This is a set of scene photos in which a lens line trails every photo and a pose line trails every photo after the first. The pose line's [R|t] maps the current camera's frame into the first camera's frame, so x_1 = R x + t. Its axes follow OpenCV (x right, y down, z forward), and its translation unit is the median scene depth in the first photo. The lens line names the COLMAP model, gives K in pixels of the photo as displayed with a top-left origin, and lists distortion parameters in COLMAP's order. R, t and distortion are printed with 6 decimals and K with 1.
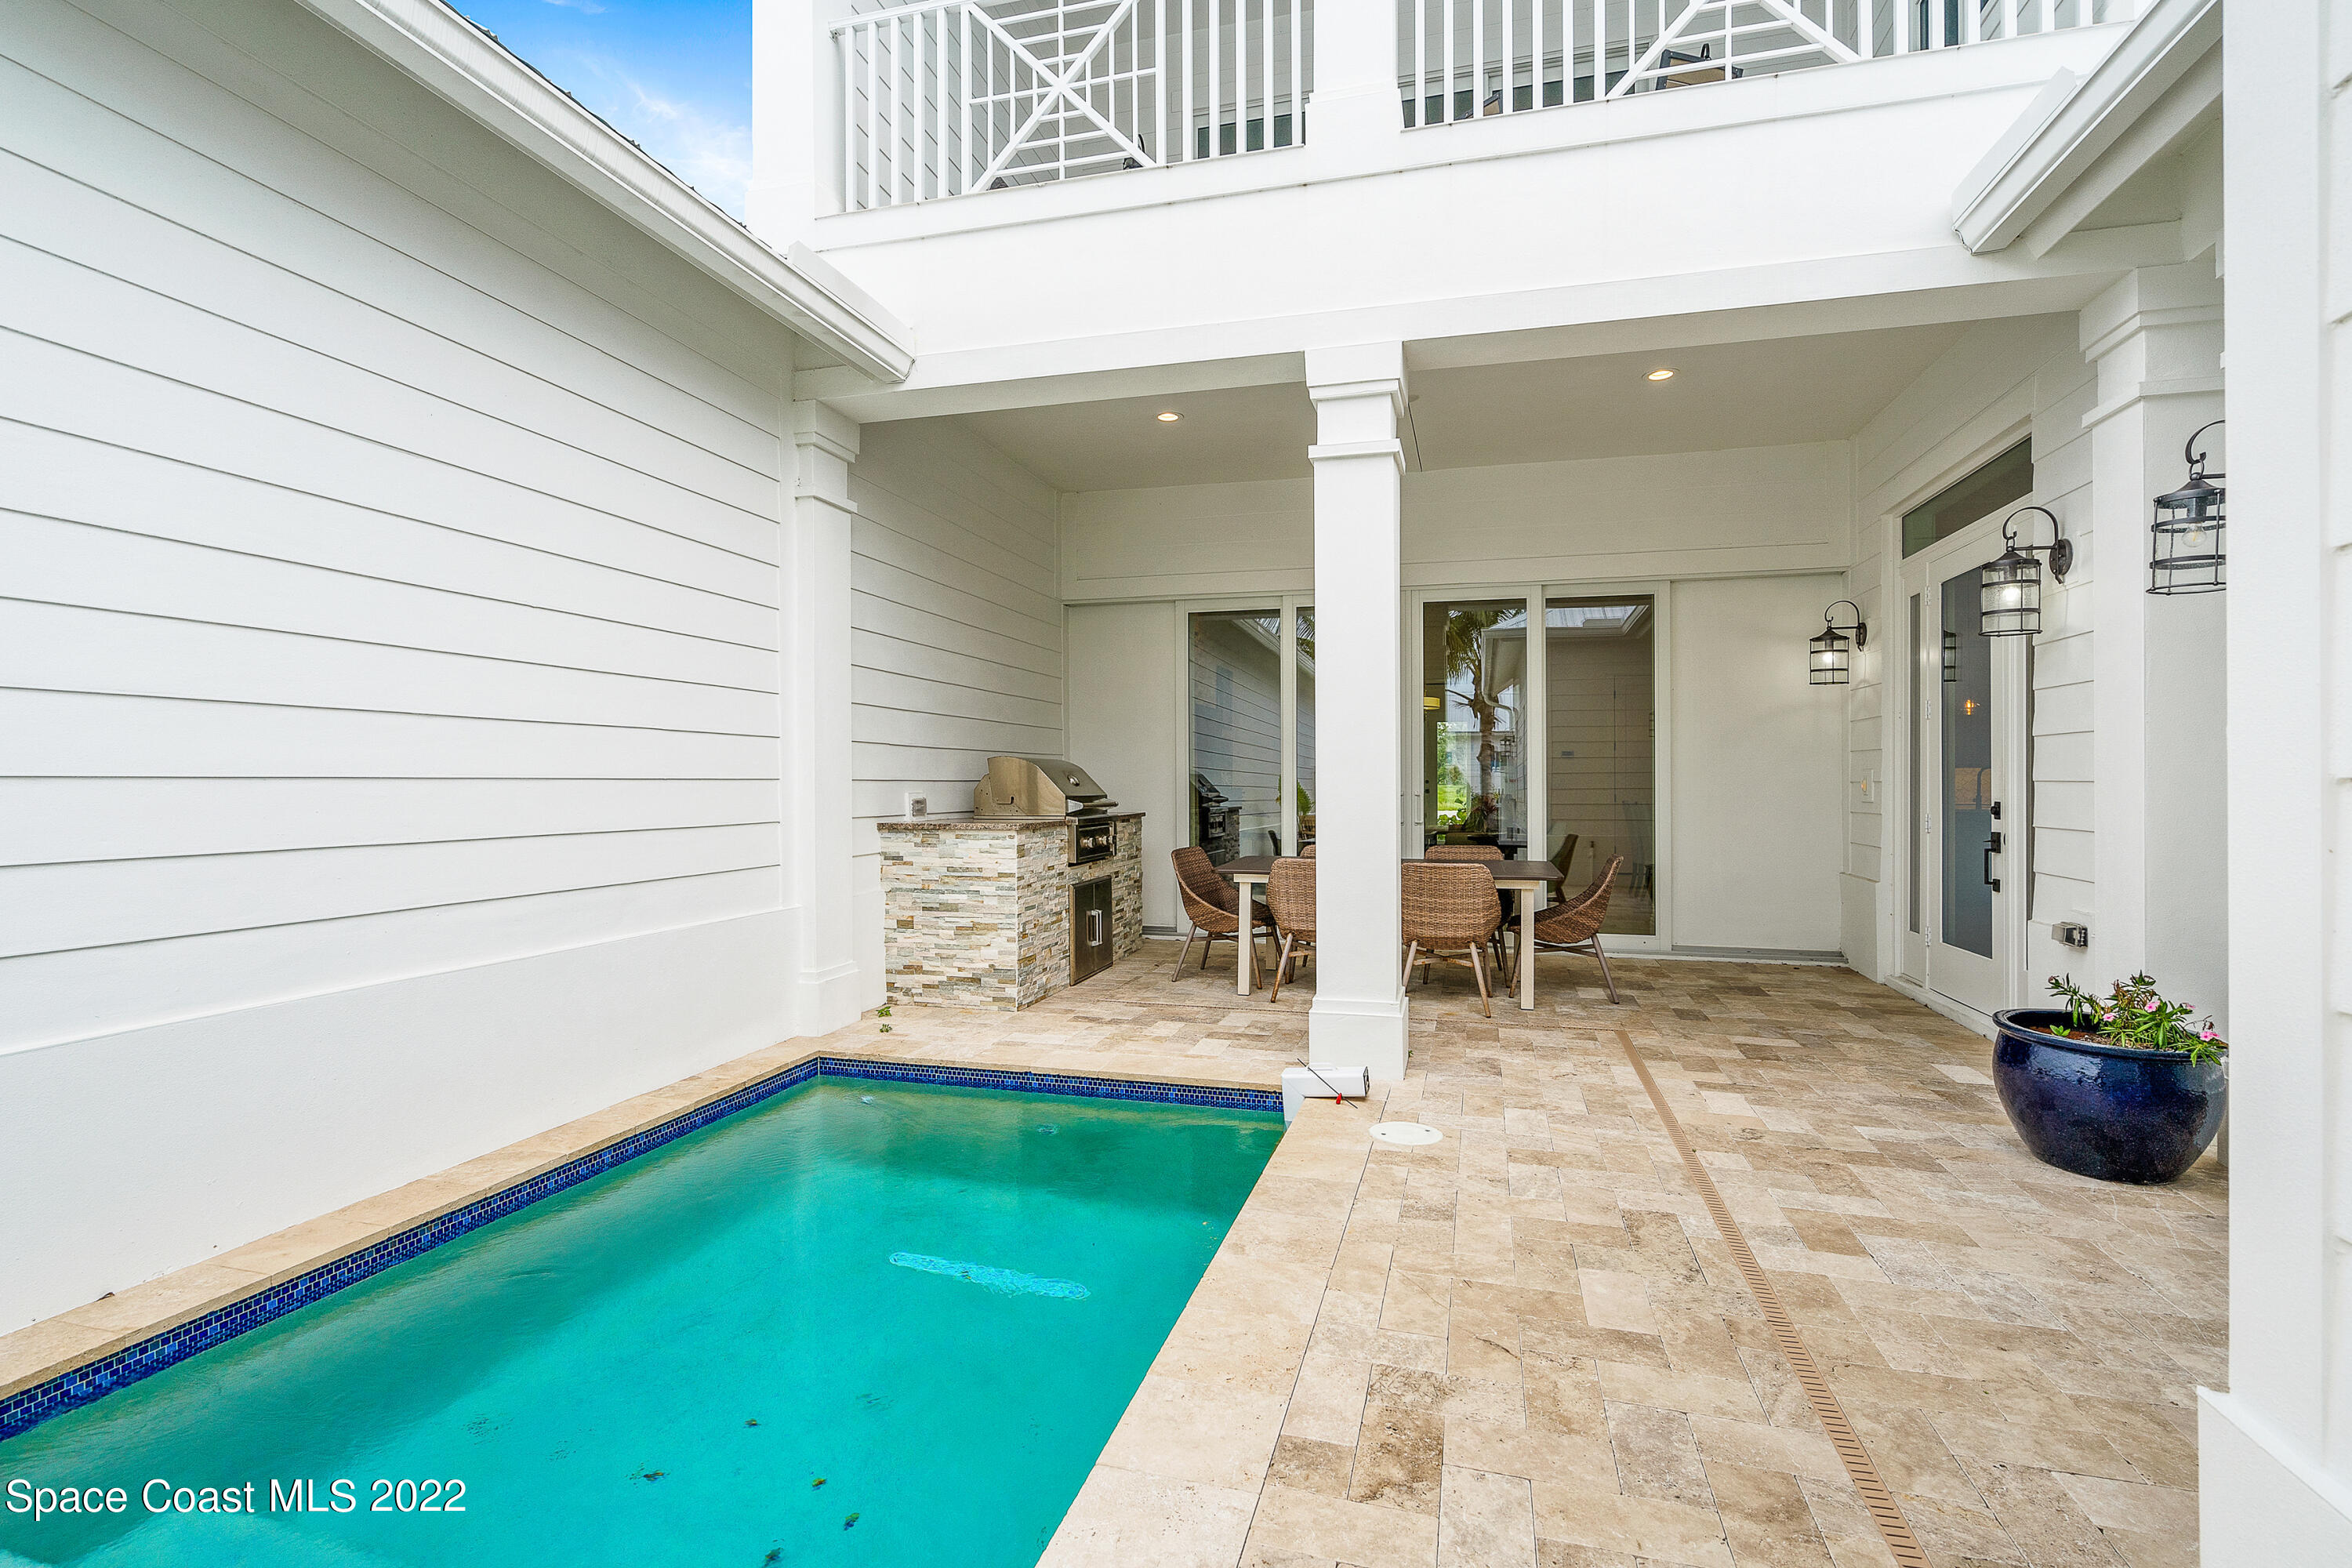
lens RADIAL K [[1092.2, 0, 1175.2], [0, 1092.2, 777.5], [0, 0, 1]] dist [0.000553, 0.000812]
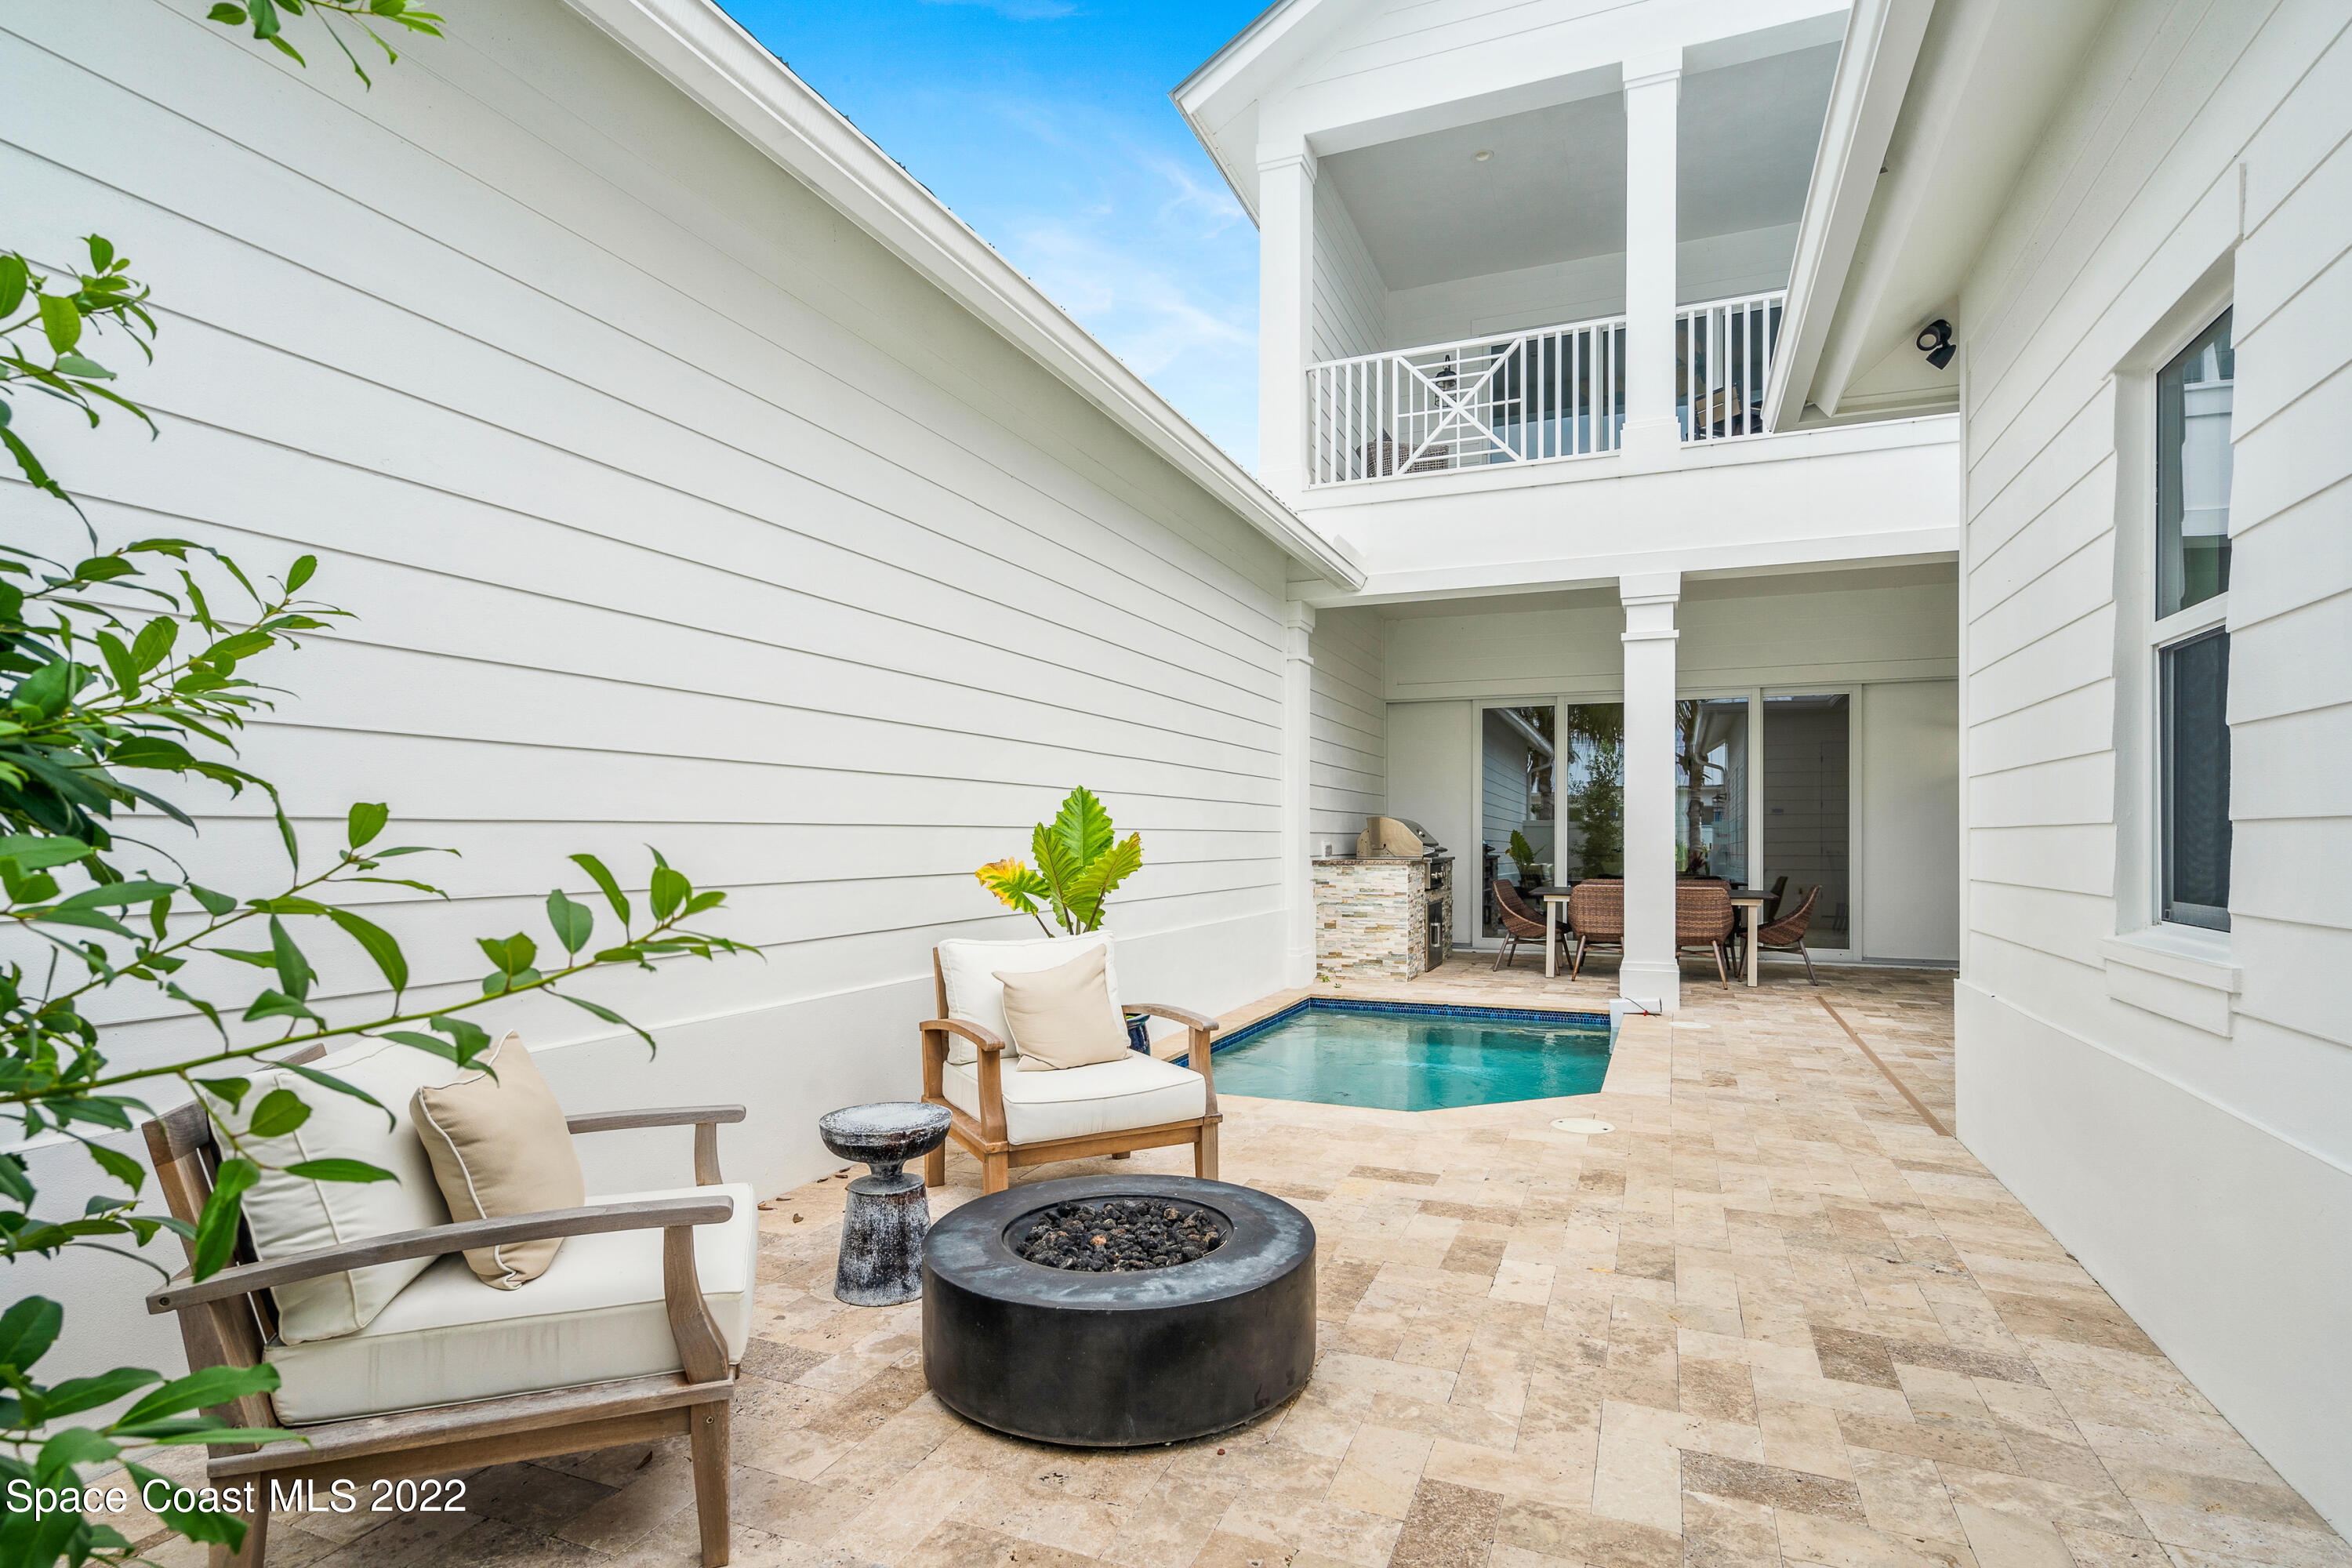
lens RADIAL K [[1204.0, 0, 1183.8], [0, 1204.0, 837.7], [0, 0, 1]] dist [0.014927, 0.000377]
pose [[0.993972, 0.001338, -0.109622, -0.270898], [-0.000971, 0.999994, 0.003400, 0.004183], [0.109626, -0.003273, 0.993968, -0.728602]]
